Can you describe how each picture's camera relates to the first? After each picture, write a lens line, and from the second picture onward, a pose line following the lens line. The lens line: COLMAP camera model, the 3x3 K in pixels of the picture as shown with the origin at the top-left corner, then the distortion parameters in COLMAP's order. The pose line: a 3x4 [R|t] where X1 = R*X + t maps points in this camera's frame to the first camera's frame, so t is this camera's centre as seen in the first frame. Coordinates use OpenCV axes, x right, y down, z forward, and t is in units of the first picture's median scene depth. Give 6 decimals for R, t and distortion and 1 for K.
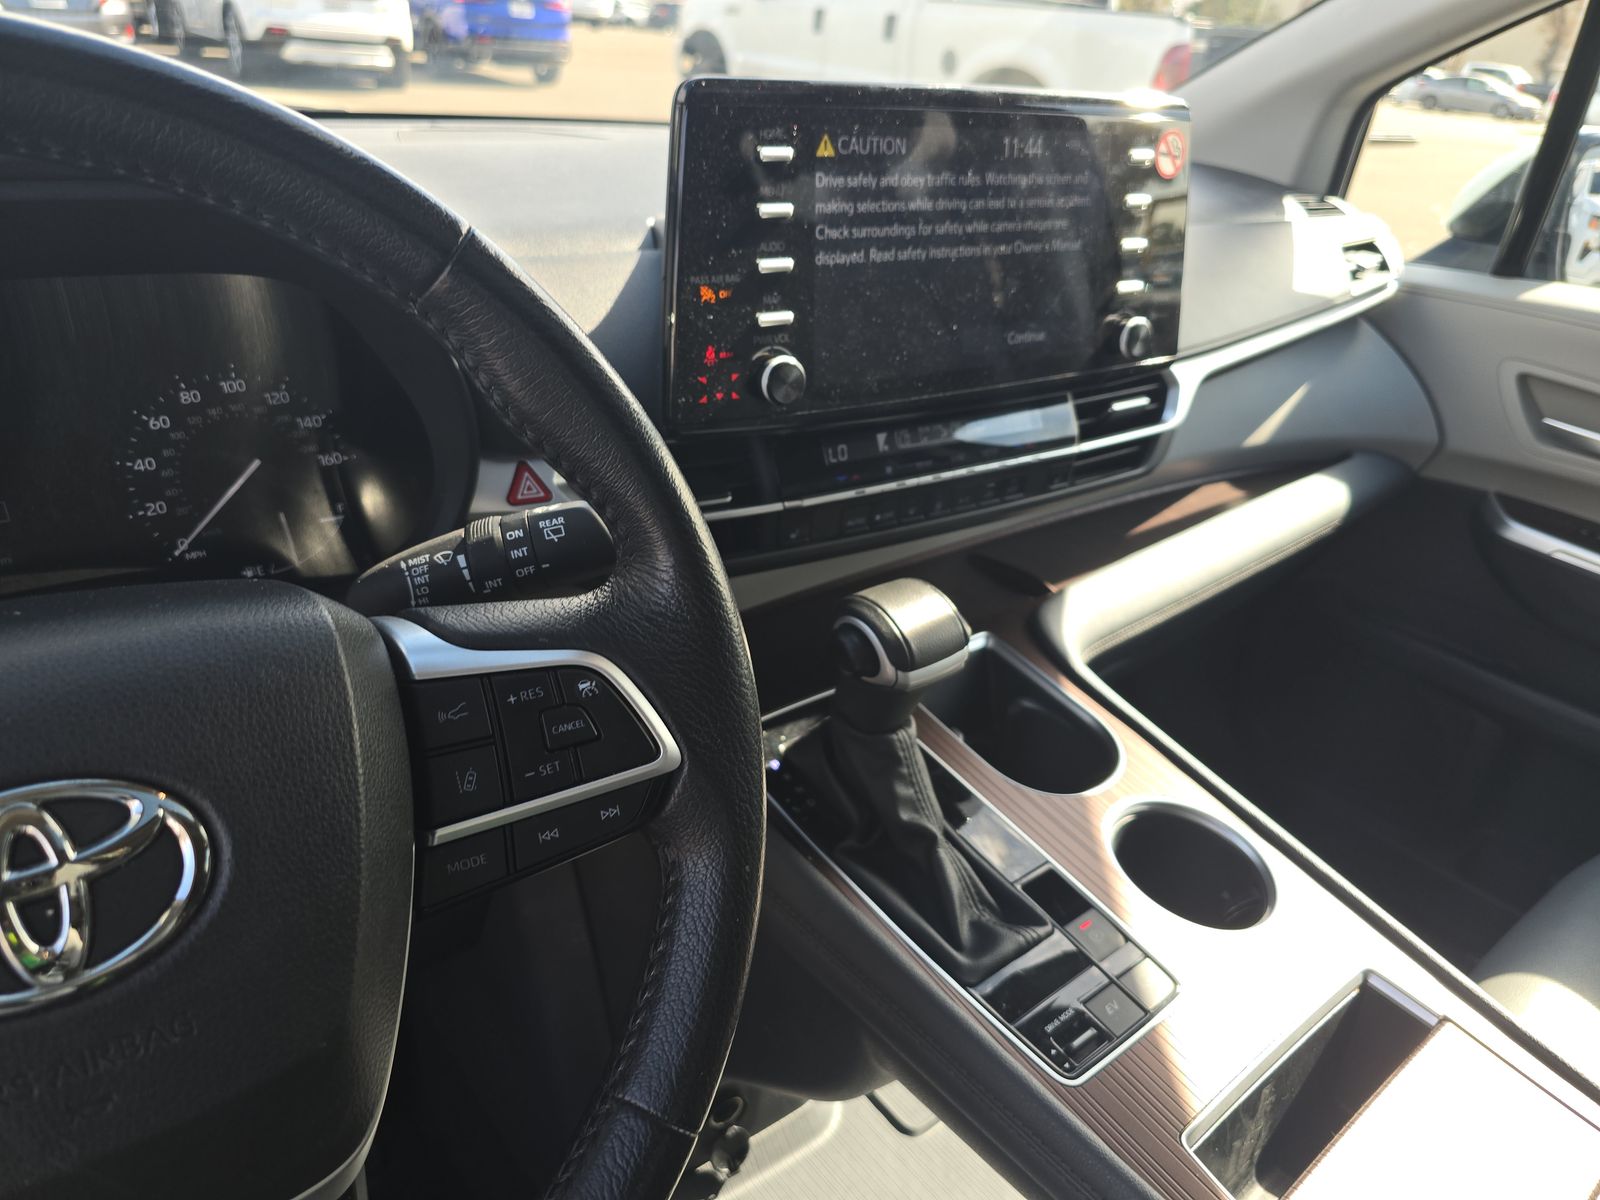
lens RADIAL K [[1096.7, 0, 786.6], [0, 1096.7, 592.9], [0, 0, 1]] dist [0.037954, -0.056073]
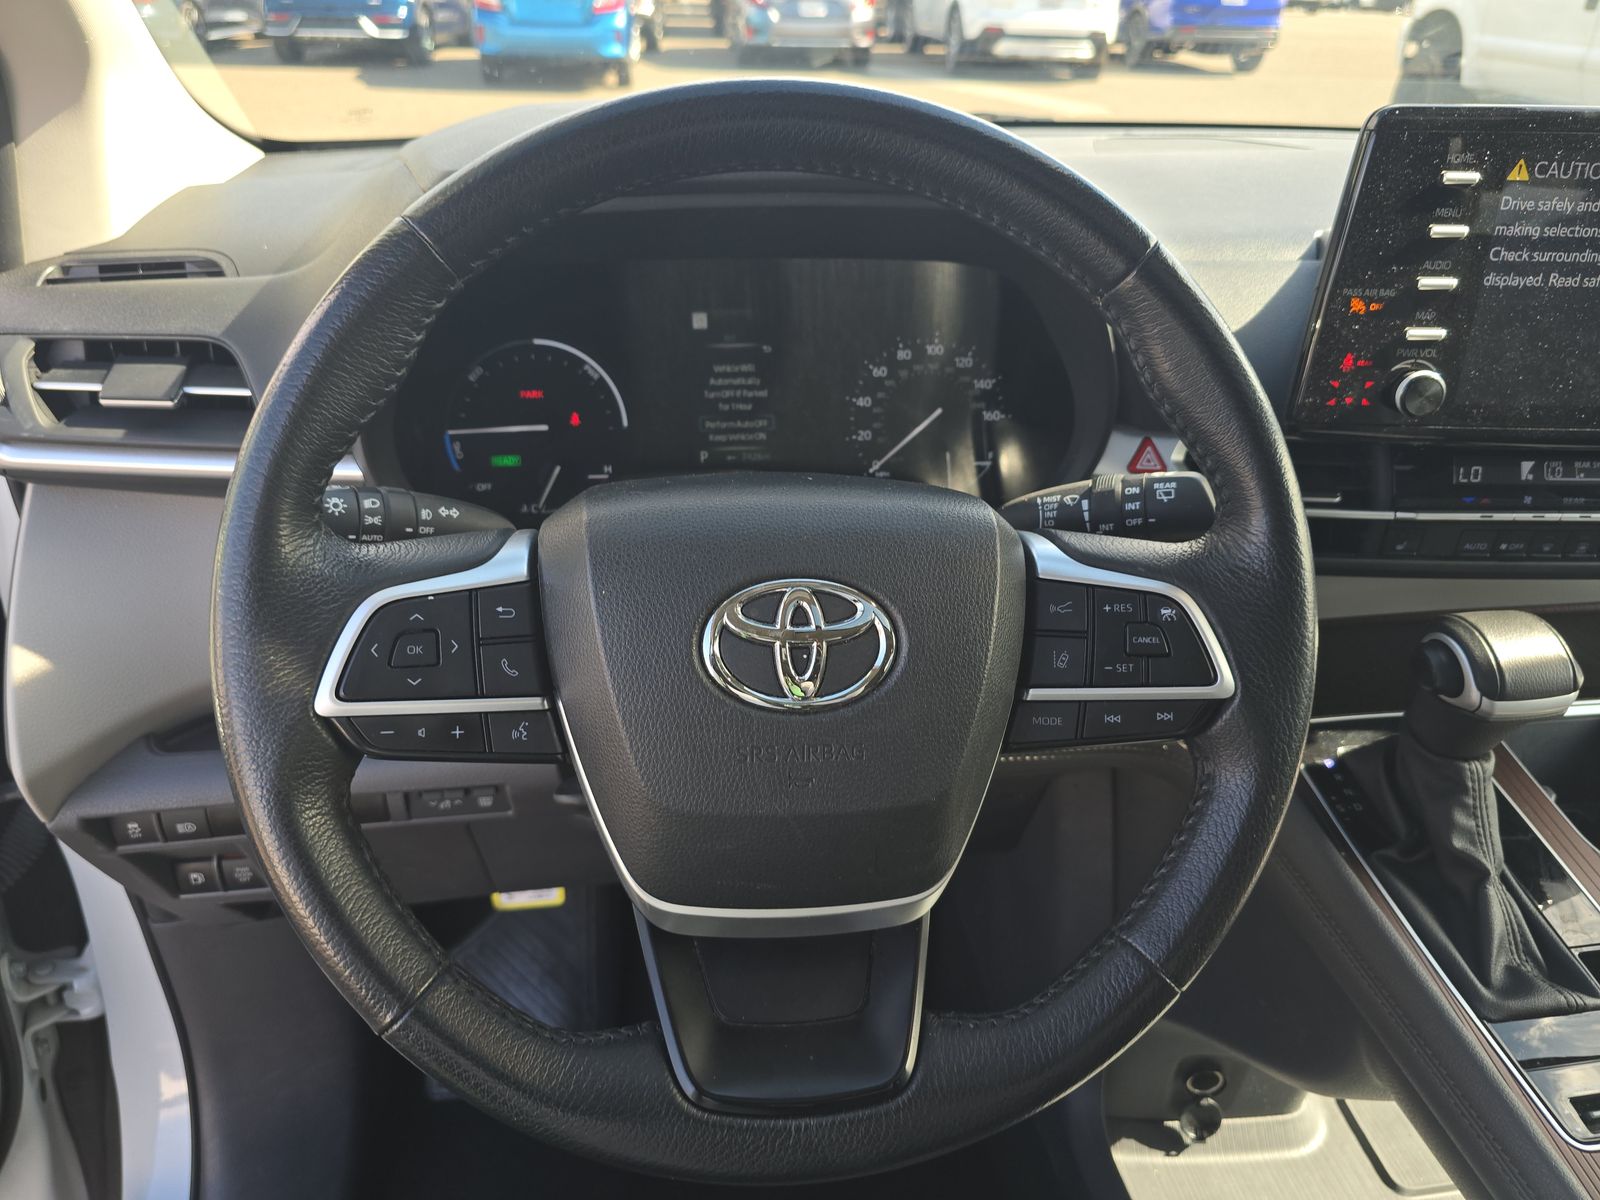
lens RADIAL K [[1096.7, 0, 786.6], [0, 1096.7, 592.9], [0, 0, 1]] dist [0.037954, -0.056073]
pose [[0.849756, 0.203649, -0.486254, 0.033383], [-0.199971, 0.977956, 0.060120, 0.047105], [0.487778, 0.046150, 0.871747, -0.189041]]
